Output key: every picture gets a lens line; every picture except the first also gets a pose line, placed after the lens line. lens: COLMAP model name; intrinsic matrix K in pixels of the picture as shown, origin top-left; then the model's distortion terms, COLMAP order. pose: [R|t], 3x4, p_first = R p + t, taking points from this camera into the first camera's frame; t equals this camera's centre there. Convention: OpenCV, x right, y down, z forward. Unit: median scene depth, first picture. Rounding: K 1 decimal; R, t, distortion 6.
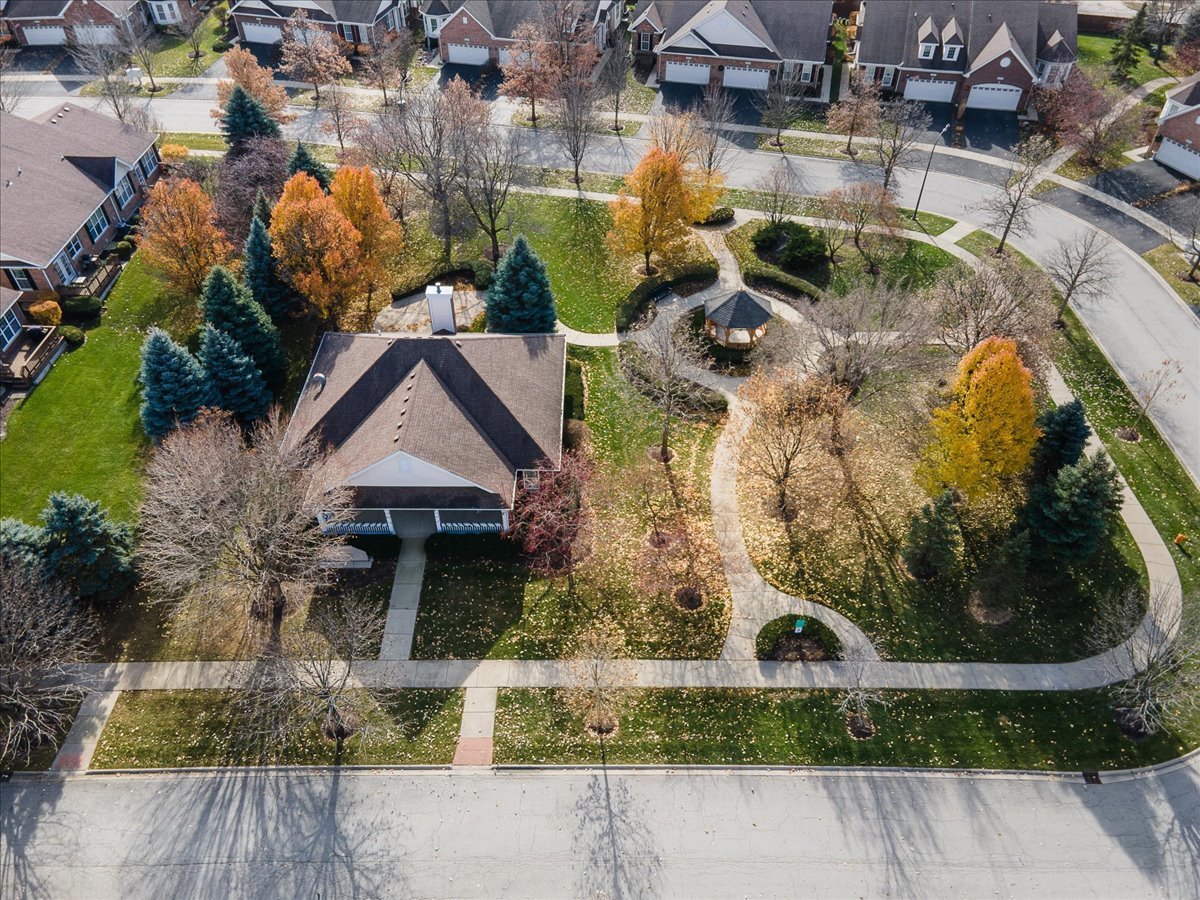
lens RADIAL K [[875.6, 0, 600.0], [0, 875.6, 450.0], [0, 0, 1]] dist [0.047595, -0.000801]
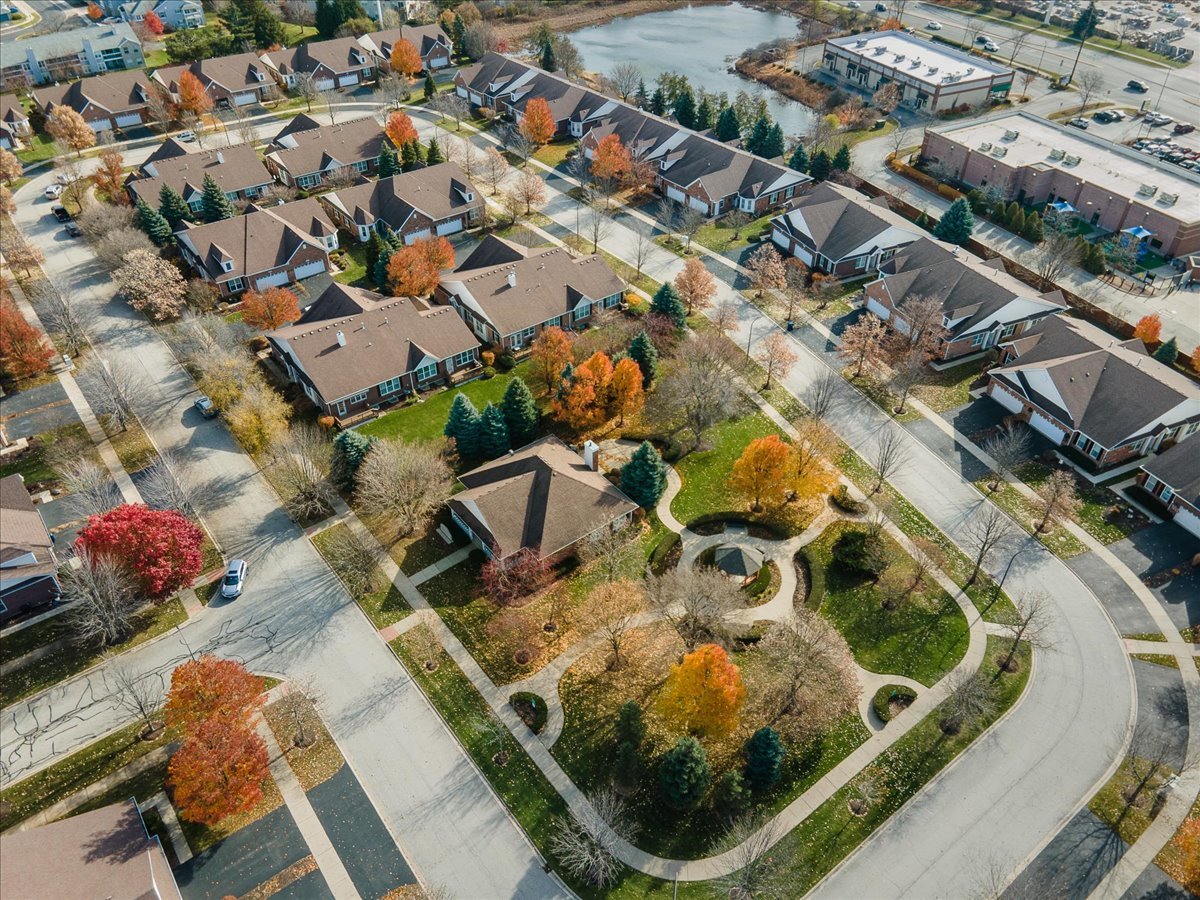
lens RADIAL K [[875.6, 0, 600.0], [0, 875.6, 450.0], [0, 0, 1]] dist [0.047595, -0.000801]
pose [[0.614151, 0.495896, -0.613927, 1.108978], [-0.539429, 0.831605, 0.132099, -0.511853], [0.576052, 0.250041, 0.778231, -0.409814]]
